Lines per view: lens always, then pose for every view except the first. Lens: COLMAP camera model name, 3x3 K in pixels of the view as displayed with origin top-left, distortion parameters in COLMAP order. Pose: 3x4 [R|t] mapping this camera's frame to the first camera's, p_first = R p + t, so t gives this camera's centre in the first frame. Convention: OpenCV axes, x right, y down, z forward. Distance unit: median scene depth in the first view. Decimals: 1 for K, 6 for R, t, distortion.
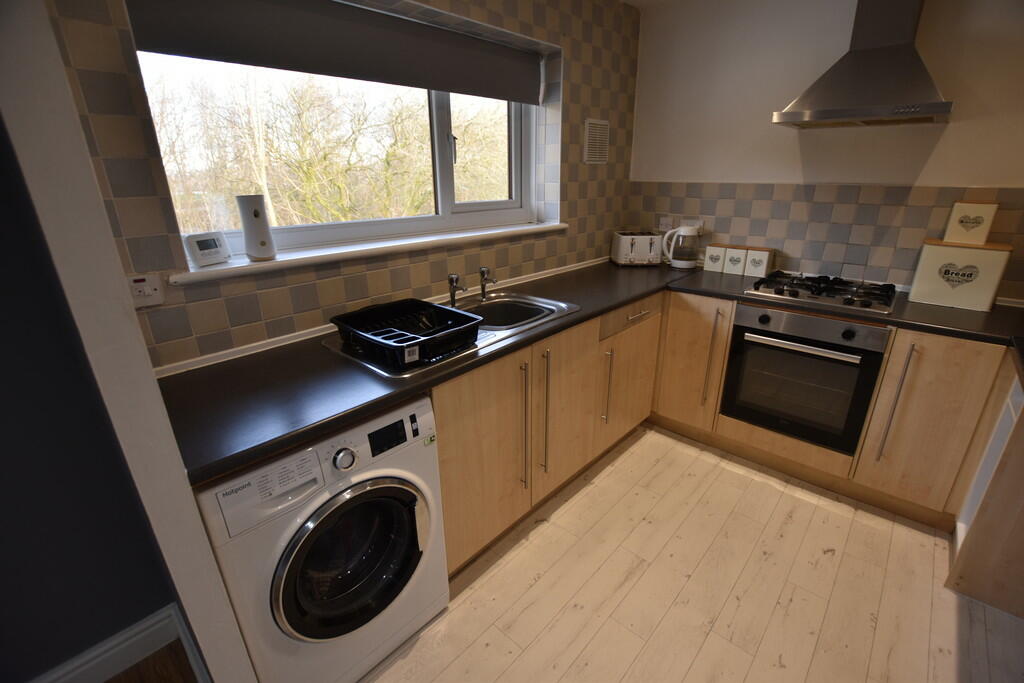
lens RADIAL K [[451.3, 0, 520.6], [0, 451.3, 344.5], [0, 0, 1]] dist [-0.031641, 0.003472]
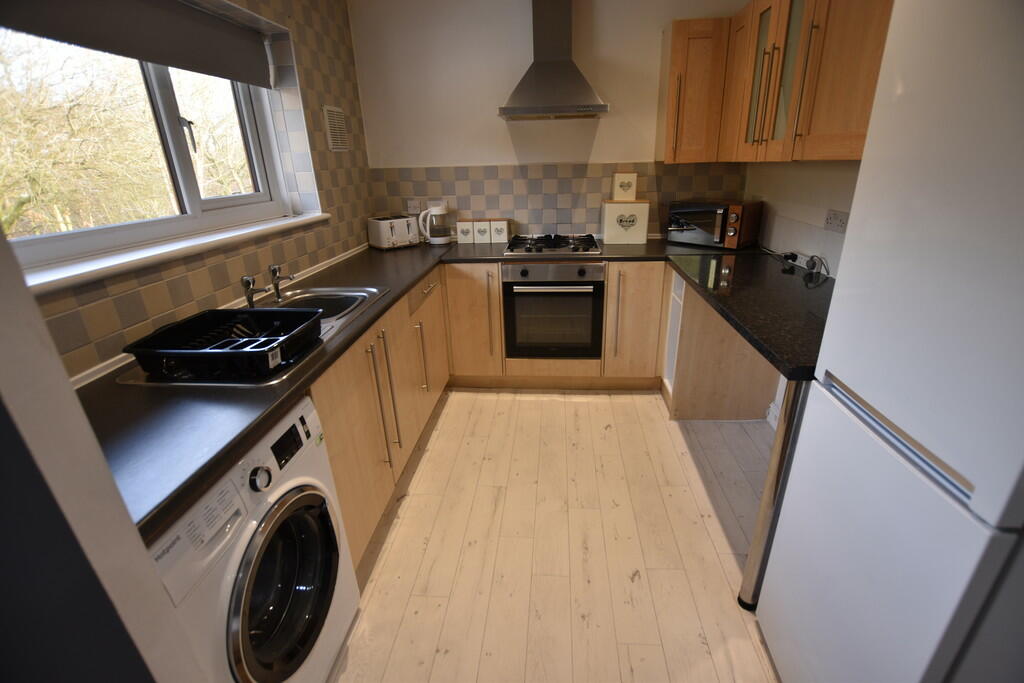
lens RADIAL K [[451.3, 0, 520.6], [0, 451.3, 344.5], [0, 0, 1]] dist [-0.031641, 0.003472]
pose [[0.790665, -0.242992, 0.561964, -0.206701], [0.231553, 0.968373, 0.092935, 0.016002], [-0.566773, 0.056644, 0.821924, -0.023028]]
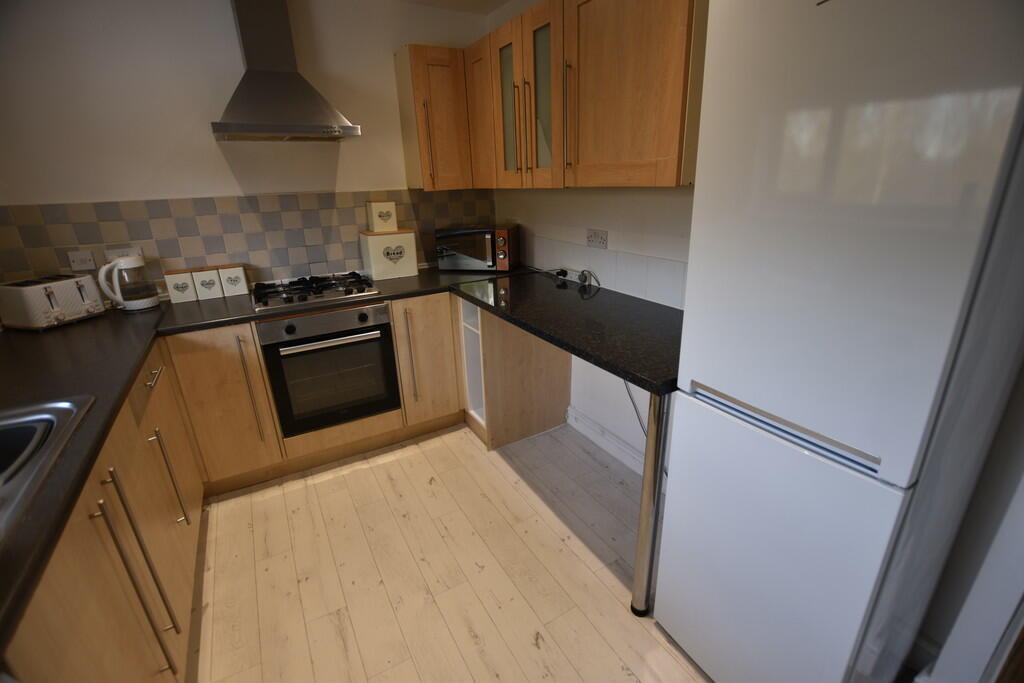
lens RADIAL K [[451.3, 0, 520.6], [0, 451.3, 344.5], [0, 0, 1]] dist [-0.031641, 0.003472]
pose [[0.293939, -0.329066, 0.897394, -0.196022], [0.351721, 0.910231, 0.218568, -0.058698], [-0.888759, 0.251387, 0.383291, 0.153618]]
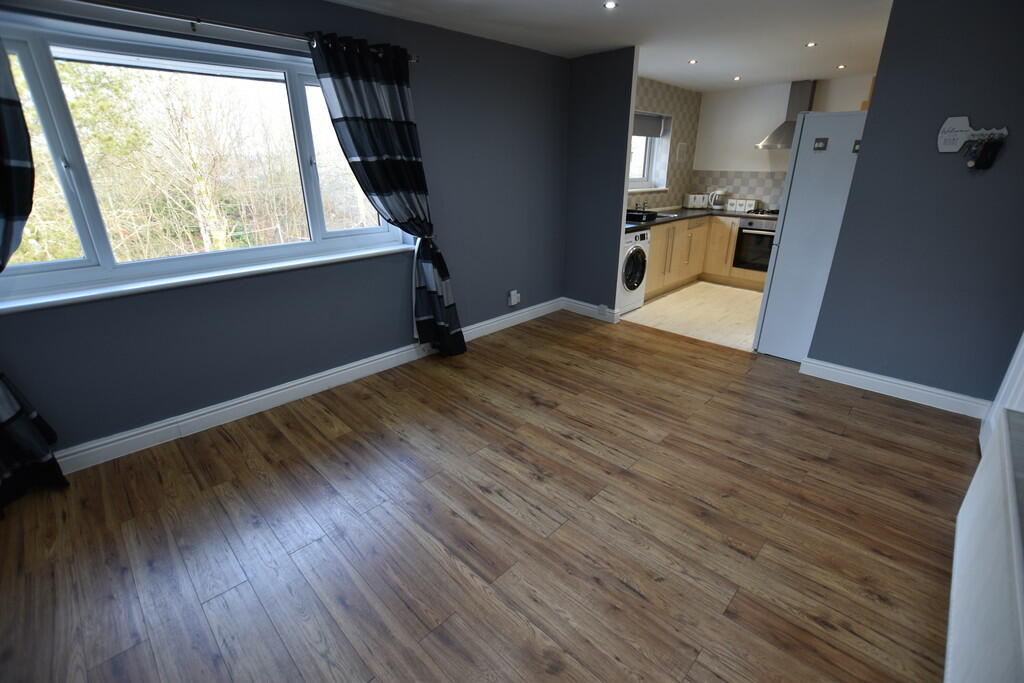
lens RADIAL K [[451.3, 0, 520.6], [0, 451.3, 344.5], [0, 0, 1]] dist [-0.031641, 0.003472]
pose [[0.999135, 0.020501, -0.036186, -0.630085], [-0.019608, 0.999499, 0.024865, 0.560610], [0.036677, -0.024134, 0.999036, -1.534578]]
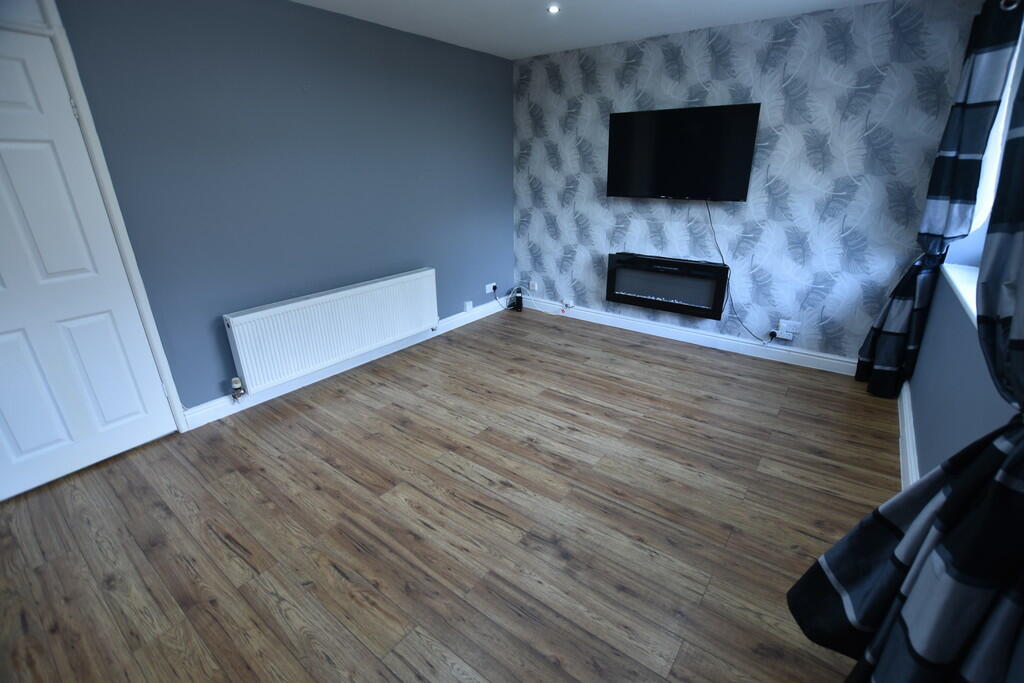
lens RADIAL K [[451.3, 0, 520.6], [0, 451.3, 344.5], [0, 0, 1]] dist [-0.031641, 0.003472]
pose [[-0.996103, 0.045499, -0.075560, -0.516030], [-0.016044, 0.748921, 0.662466, -0.056294], [0.086730, 0.661096, -0.745272, 0.173001]]
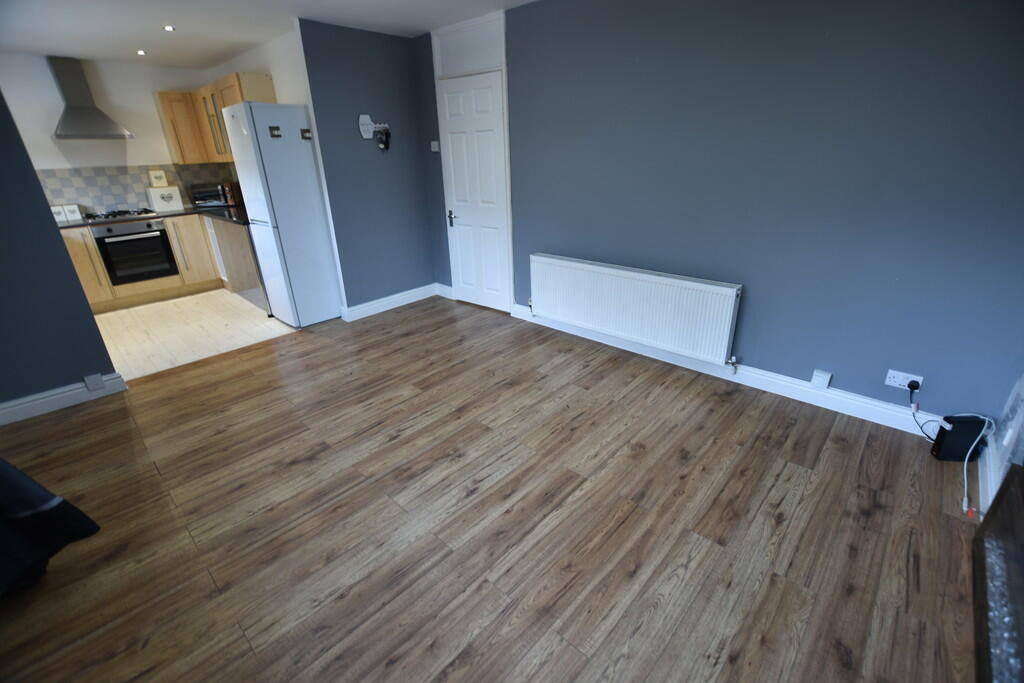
lens RADIAL K [[451.3, 0, 520.6], [0, 451.3, 344.5], [0, 0, 1]] dist [-0.031641, 0.003472]
pose [[0.007564, -0.390889, 0.920407, -1.470254], [0.365999, 0.857647, 0.361228, 0.345050], [-0.930584, 0.334136, 0.149552, -0.894152]]
